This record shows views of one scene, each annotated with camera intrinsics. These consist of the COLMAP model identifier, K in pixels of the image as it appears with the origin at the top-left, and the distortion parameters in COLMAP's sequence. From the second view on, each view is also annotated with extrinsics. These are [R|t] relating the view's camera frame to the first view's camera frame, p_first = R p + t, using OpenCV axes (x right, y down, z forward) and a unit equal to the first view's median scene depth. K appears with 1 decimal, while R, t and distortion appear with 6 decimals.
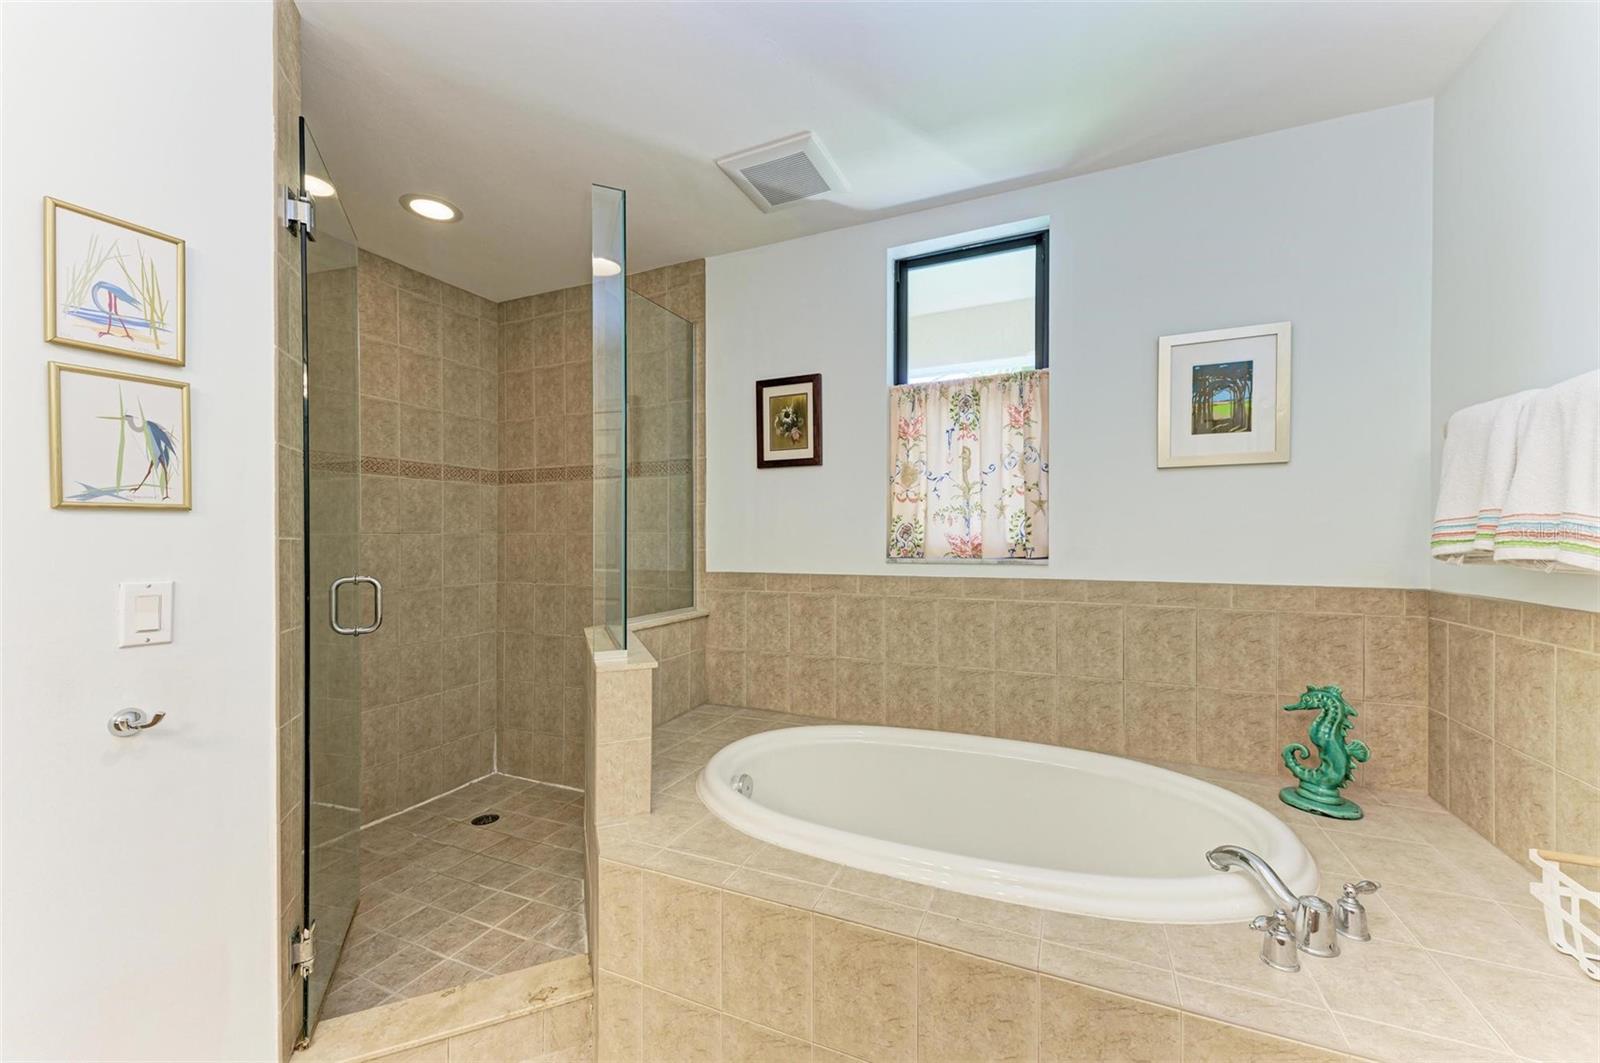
lens RADIAL K [[620.4, 0, 797.6], [0, 620.4, 537.5], [0, 0, 1]] dist [0.021383, 0.000244]
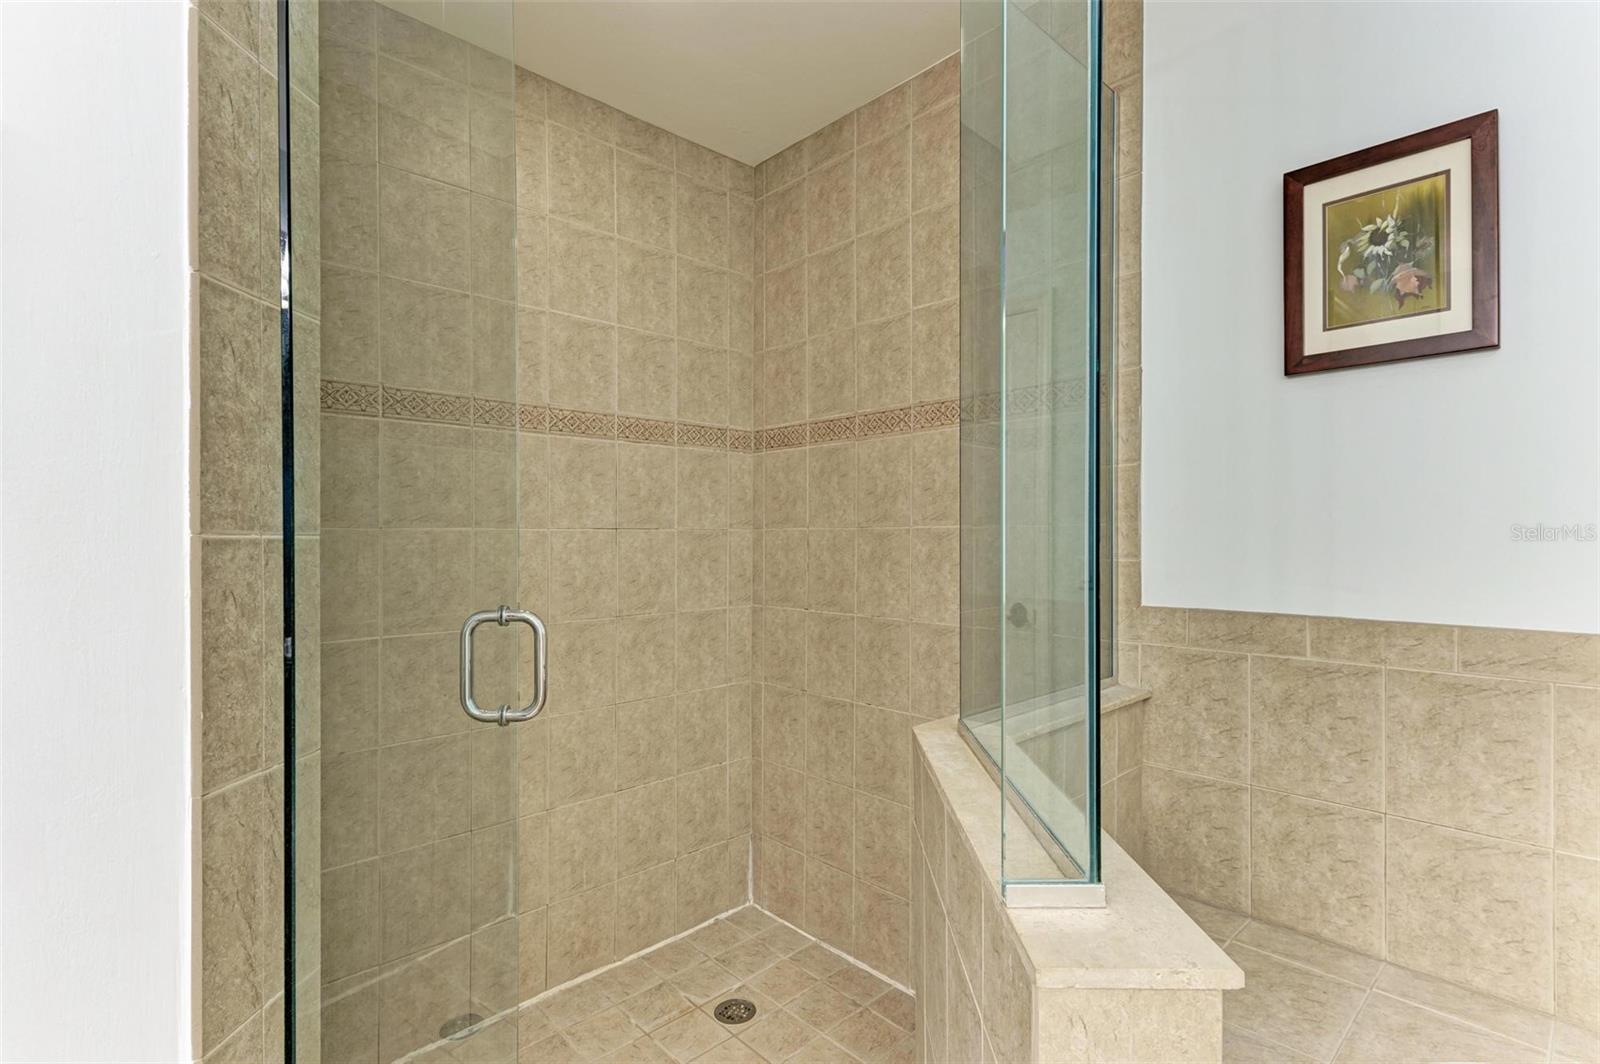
lens RADIAL K [[768.6, 0, 801.0], [0, 768.6, 532.8], [0, 0, 1]] dist [-0.001830, -0.000076]
pose [[0.924452, -0.001948, -0.381294, -0.152905], [0.000320, 0.999991, -0.004332, 0.001168], [0.381299, 0.003883, 0.924444, 0.328644]]
